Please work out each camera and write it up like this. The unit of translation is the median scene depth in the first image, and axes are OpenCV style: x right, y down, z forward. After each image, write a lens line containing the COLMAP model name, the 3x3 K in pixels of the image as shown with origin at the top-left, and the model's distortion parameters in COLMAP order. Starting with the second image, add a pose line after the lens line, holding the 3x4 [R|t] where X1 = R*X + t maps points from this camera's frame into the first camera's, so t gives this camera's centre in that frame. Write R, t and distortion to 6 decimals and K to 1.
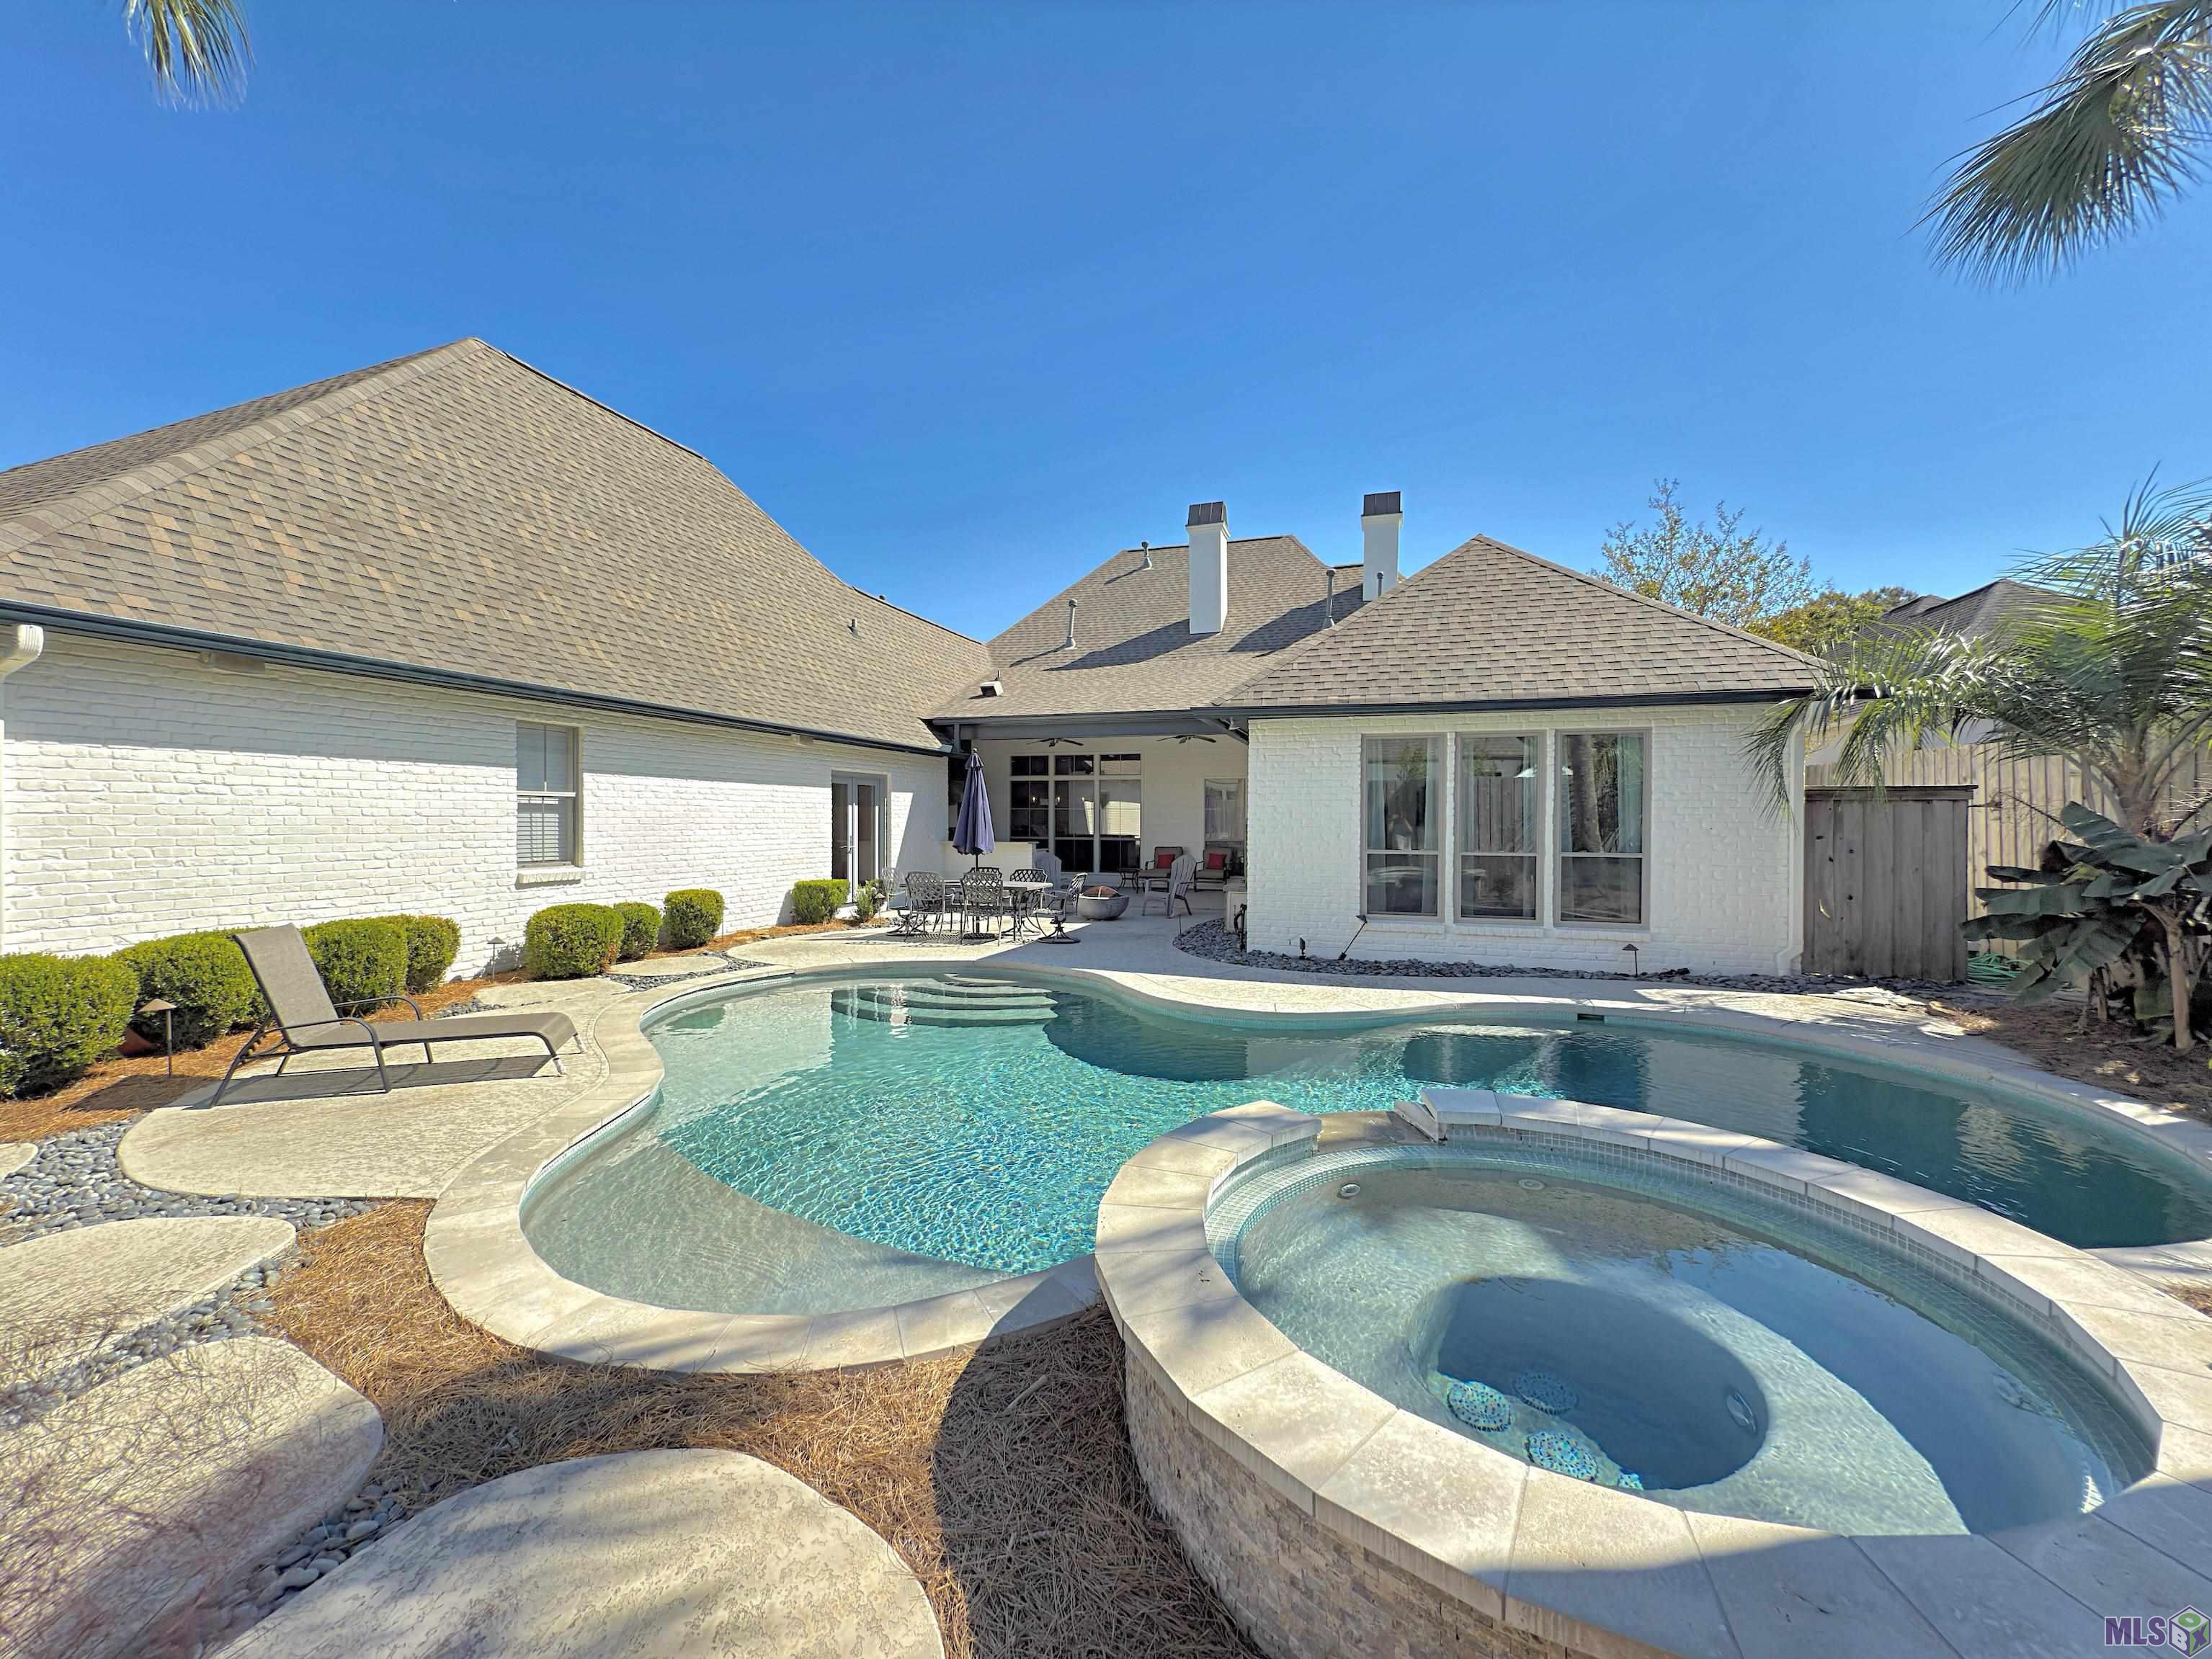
lens RADIAL K [[881.2, 0, 1106.0], [0, 881.2, 829.5], [0, 0, 1]] dist [-0.001507, -0.000311]
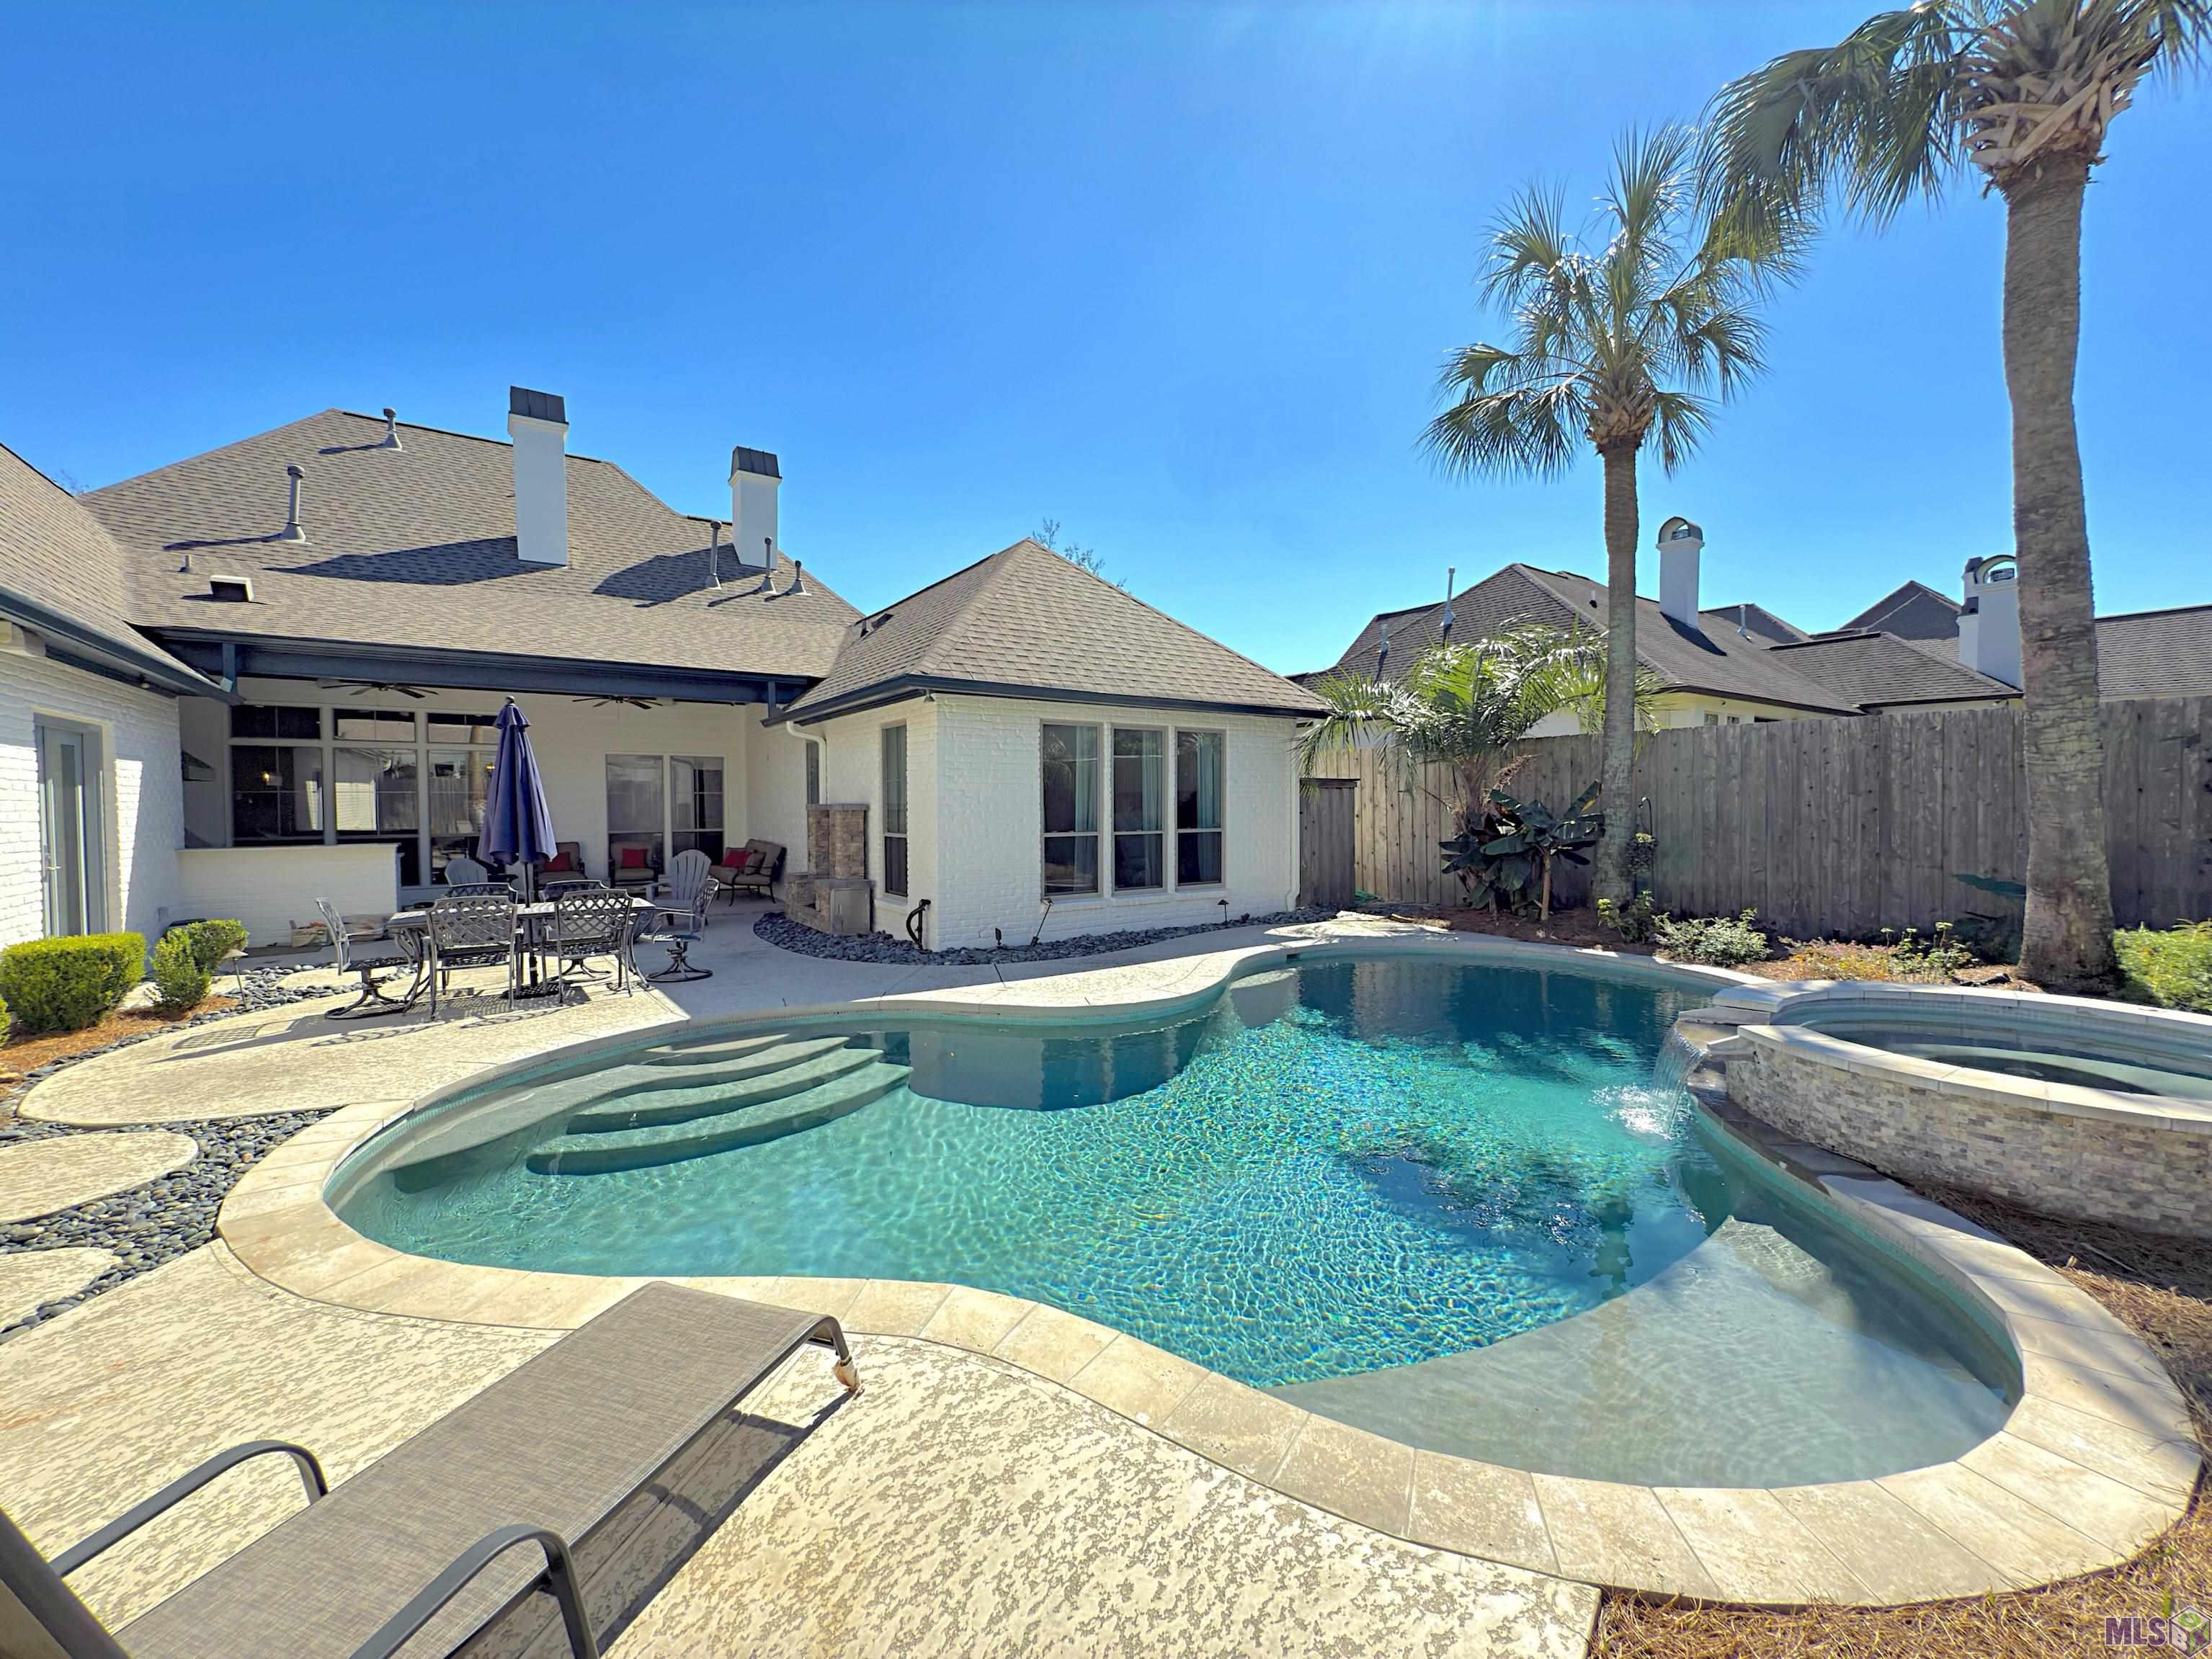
lens RADIAL K [[885.9, 0, 1106.8], [0, 885.9, 815.6], [0, 0, 1]] dist [-0.001907, -0.000248]
pose [[0.602657, -0.019024, 0.797773, -0.446379], [0.017164, 0.999794, 0.010876, -0.006057], [-0.797816, 0.007138, 0.602859, 0.314689]]
